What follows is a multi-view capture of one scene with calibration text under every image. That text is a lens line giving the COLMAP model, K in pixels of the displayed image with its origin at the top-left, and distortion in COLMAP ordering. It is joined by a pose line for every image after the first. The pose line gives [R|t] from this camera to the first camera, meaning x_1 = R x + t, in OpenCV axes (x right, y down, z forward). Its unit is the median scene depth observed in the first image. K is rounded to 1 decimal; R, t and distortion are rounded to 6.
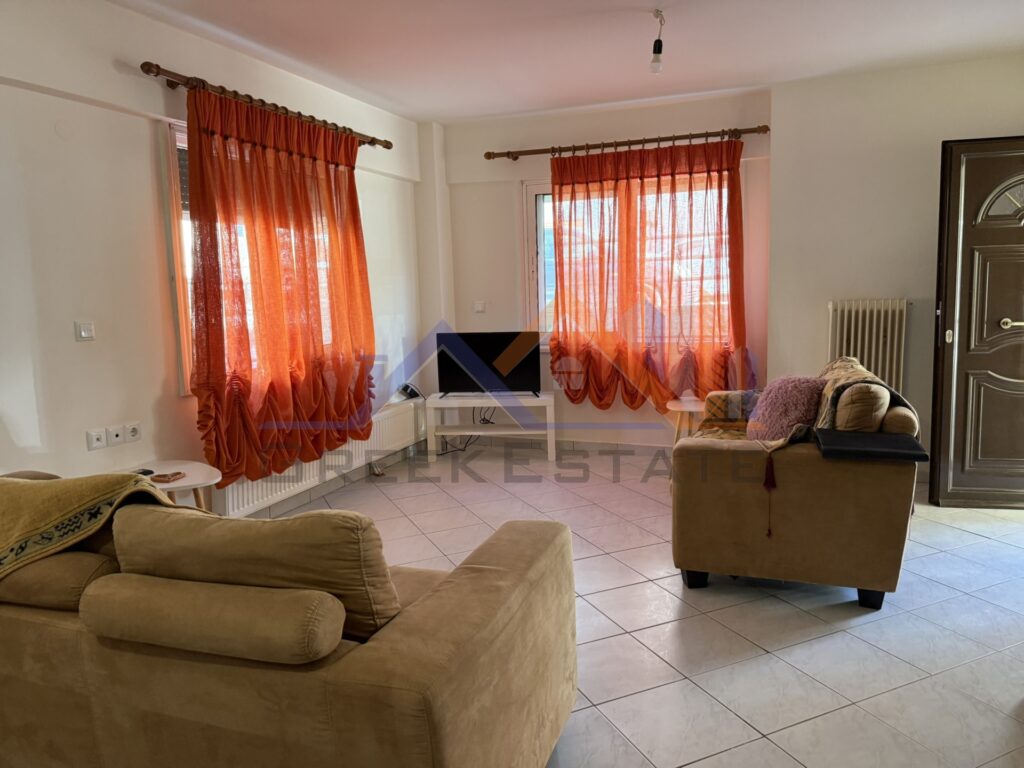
lens RADIAL K [[720.7, 0, 512.0], [0, 720.7, 384.0], [0, 0, 1]] dist [0.138958, -0.121865]
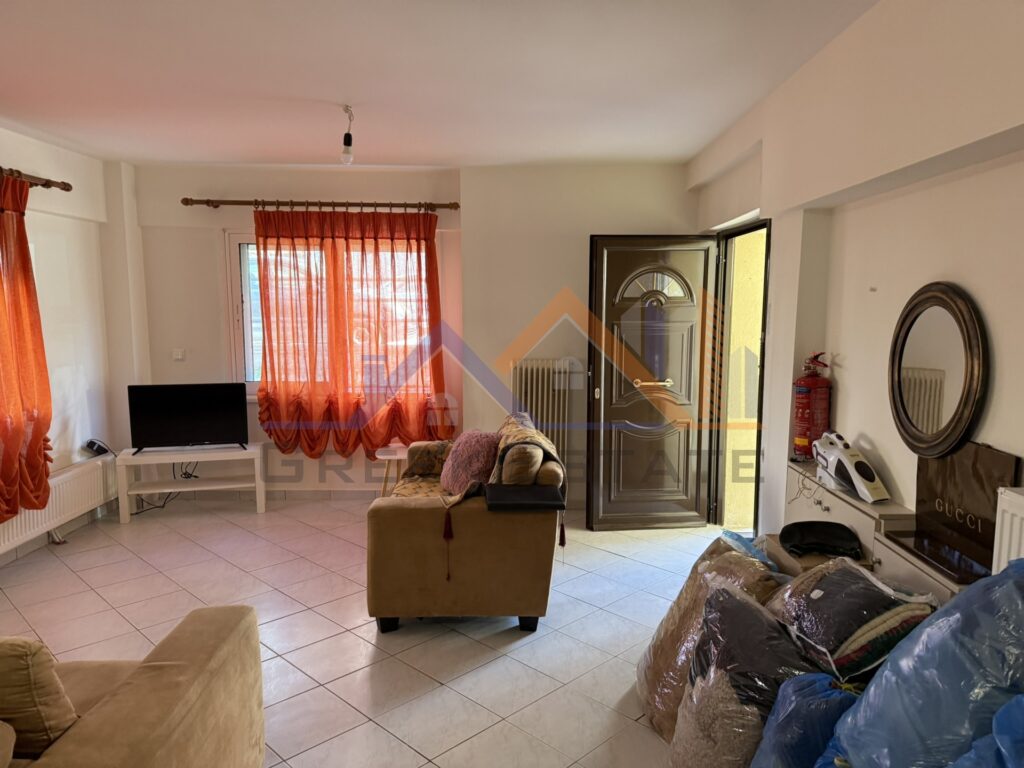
lens RADIAL K [[766.7, 0, 512.0], [0, 766.7, 384.0], [0, 0, 1]] dist [0.127053, -0.143244]
pose [[0.945339, -0.013212, 0.325822, 0.039699], [0.008887, 0.999852, 0.014760, -0.093379], [-0.325969, -0.011058, 0.945316, -0.140617]]
